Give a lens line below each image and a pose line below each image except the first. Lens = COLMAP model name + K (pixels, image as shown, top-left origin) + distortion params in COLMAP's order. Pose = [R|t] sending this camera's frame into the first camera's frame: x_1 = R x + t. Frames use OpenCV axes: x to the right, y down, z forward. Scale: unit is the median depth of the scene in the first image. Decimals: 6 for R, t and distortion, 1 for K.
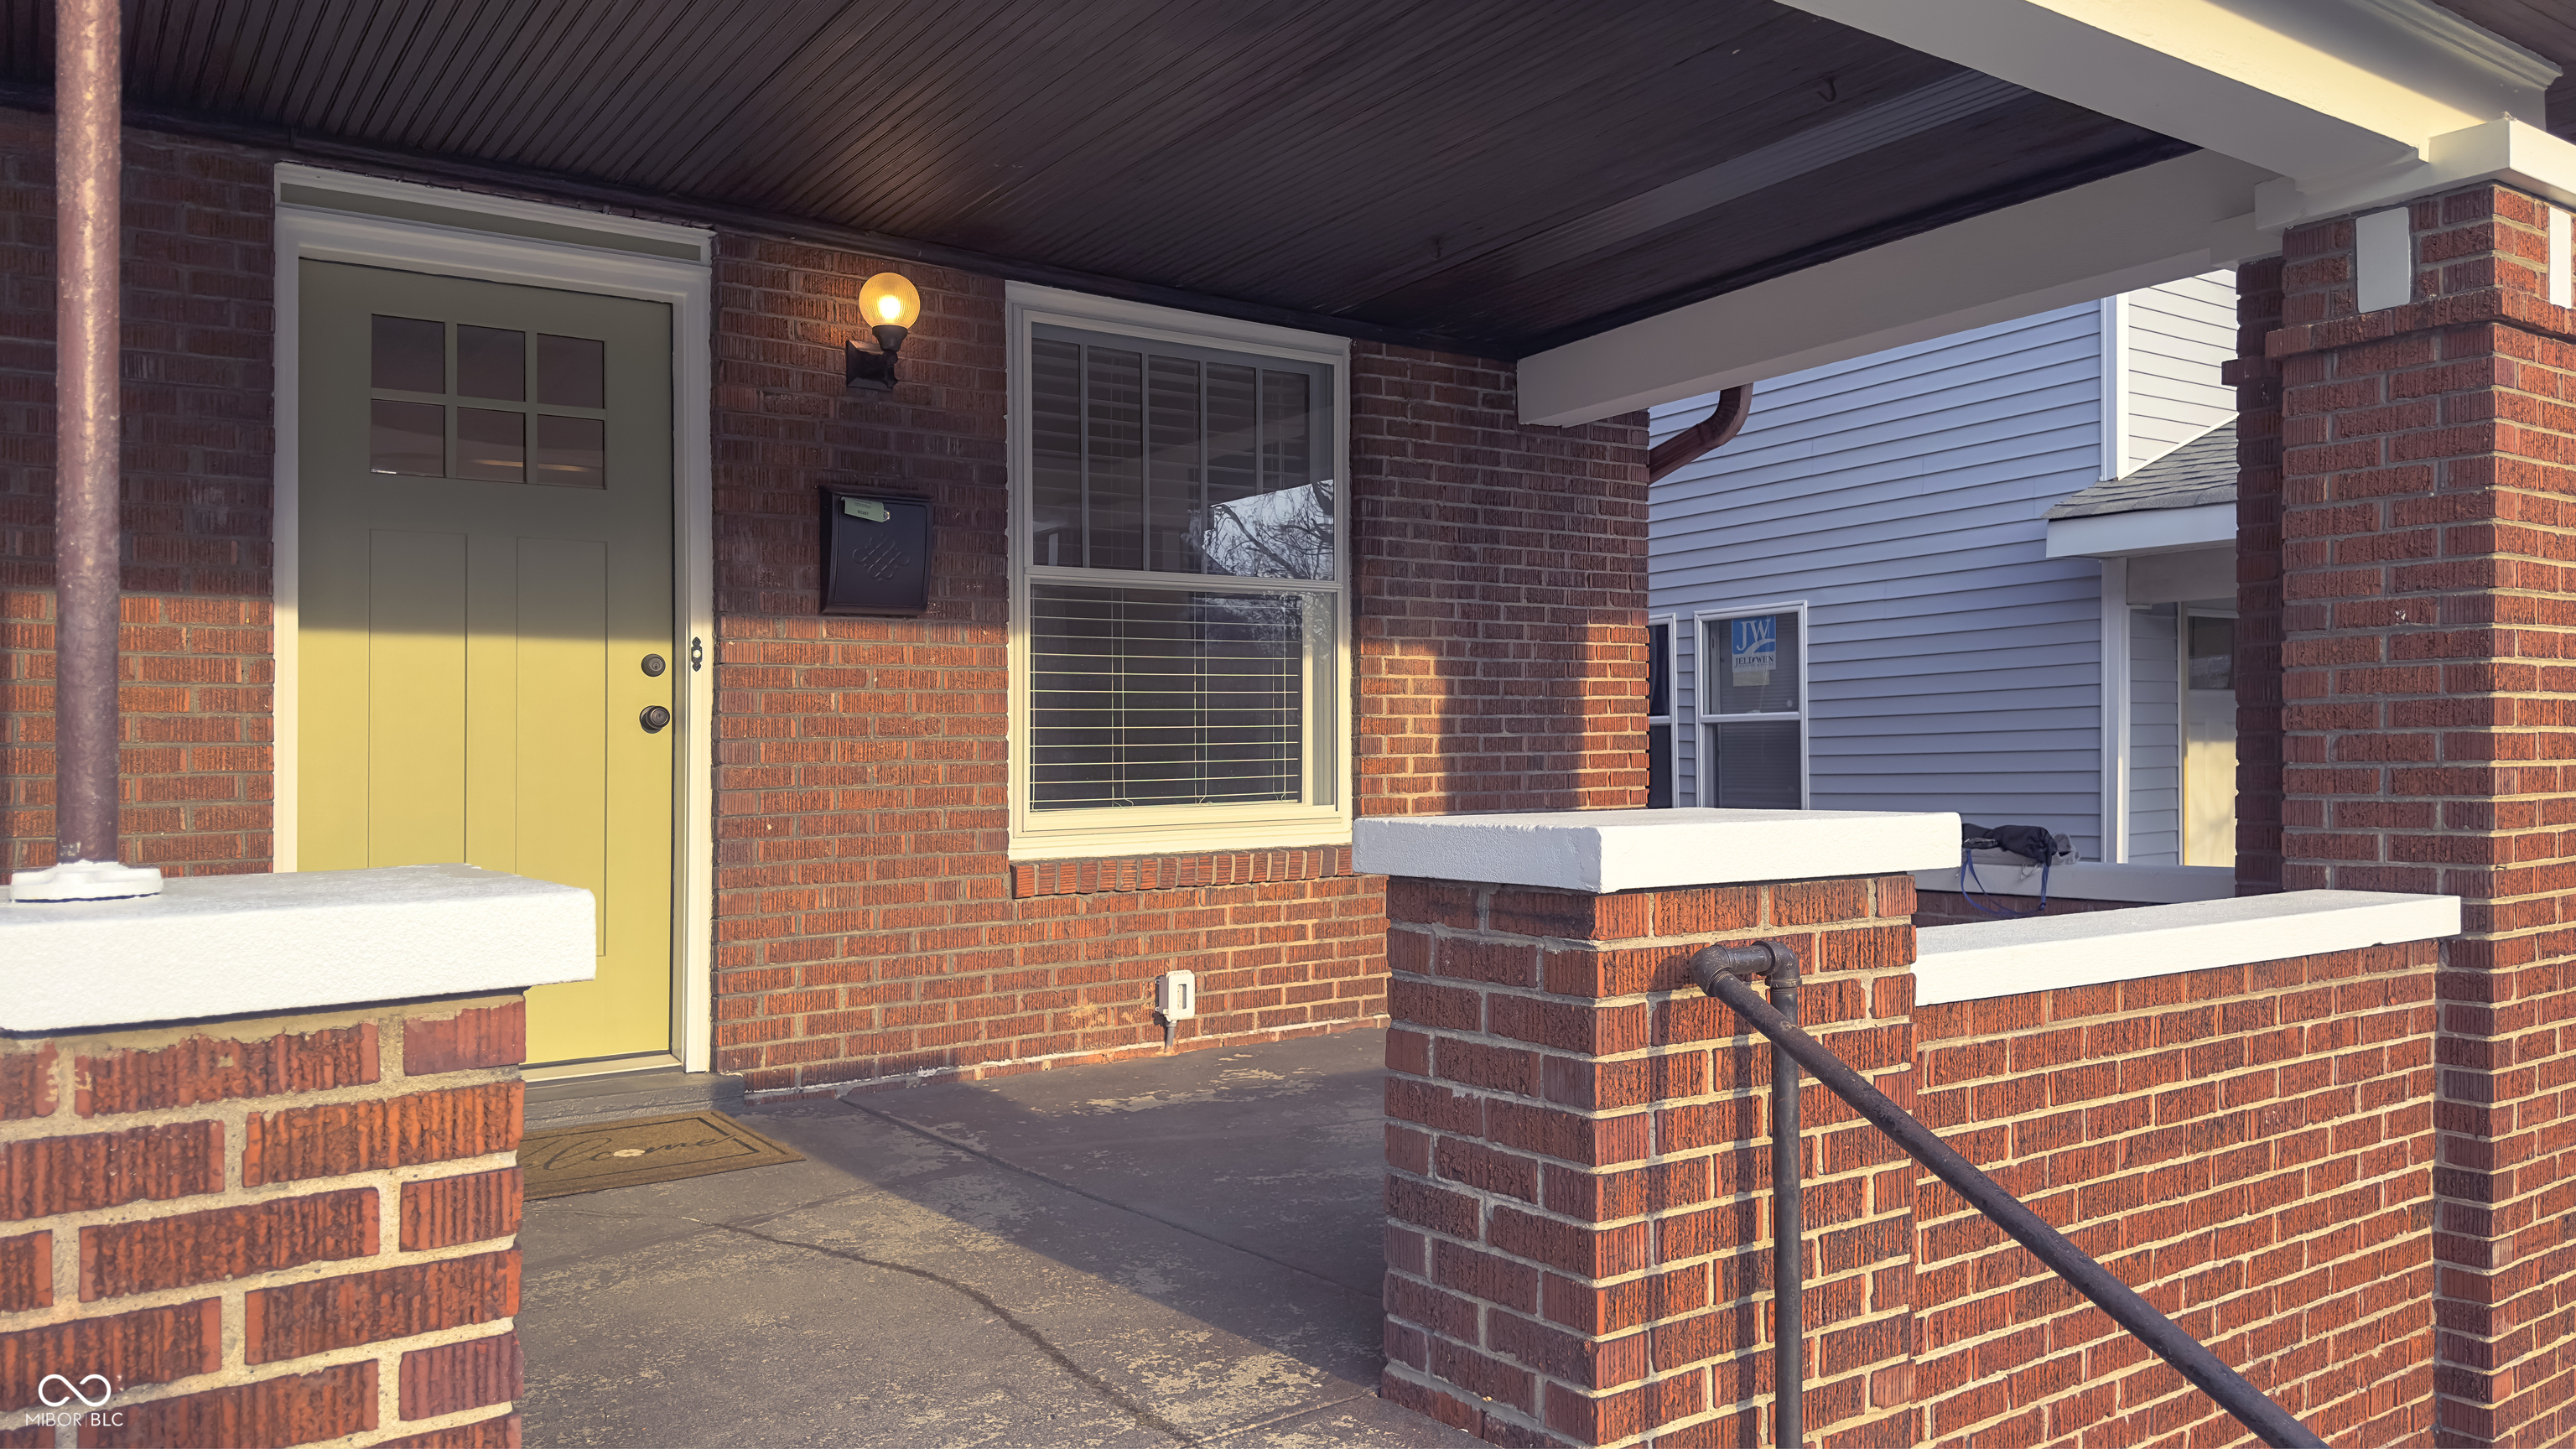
lens RADIAL K [[1802.0, 0, 1275.6], [0, 1802.0, 725.4], [0, 0, 1]] dist [0.013544, -0.001045]
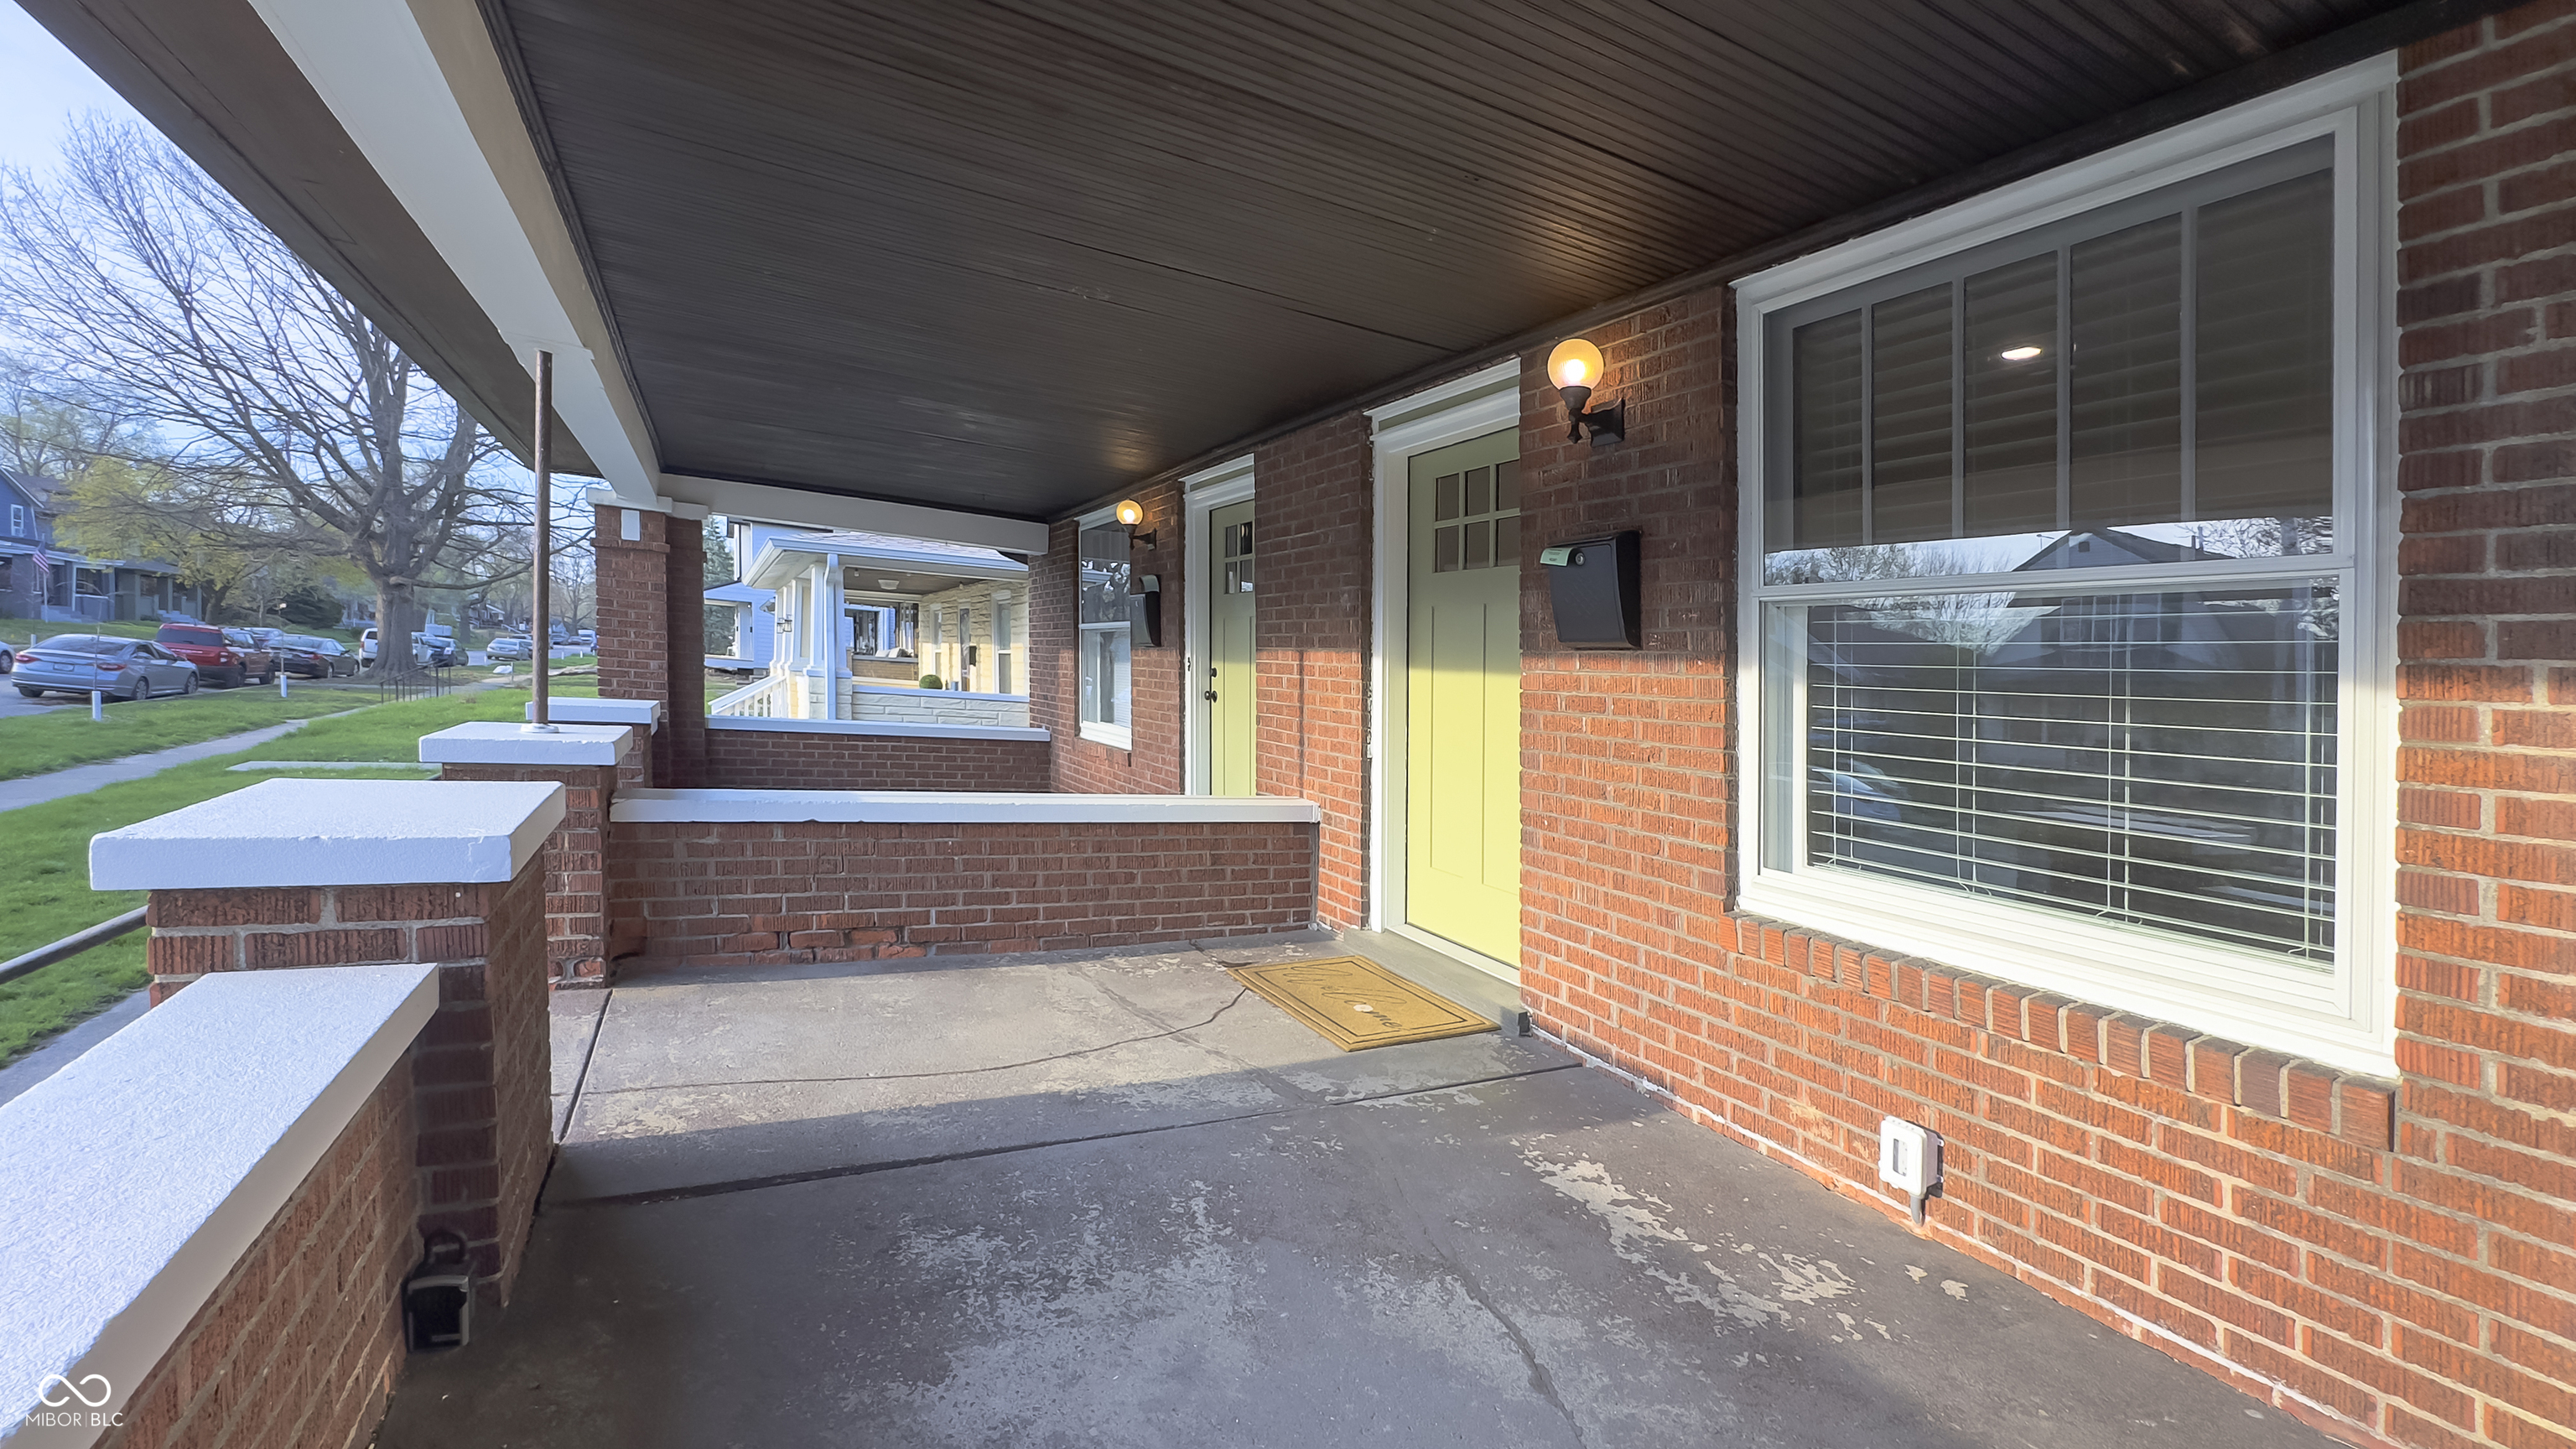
lens RADIAL K [[1067.9, 0, 1283.2], [0, 1067.9, 727.6], [0, 0, 1]] dist [0.013634, -0.000528]
pose [[-0.138770, 0.050195, -0.989052, 0.445285], [-0.047904, 0.997205, 0.057330, -0.040149], [0.989165, 0.055336, -0.135978, 0.877061]]
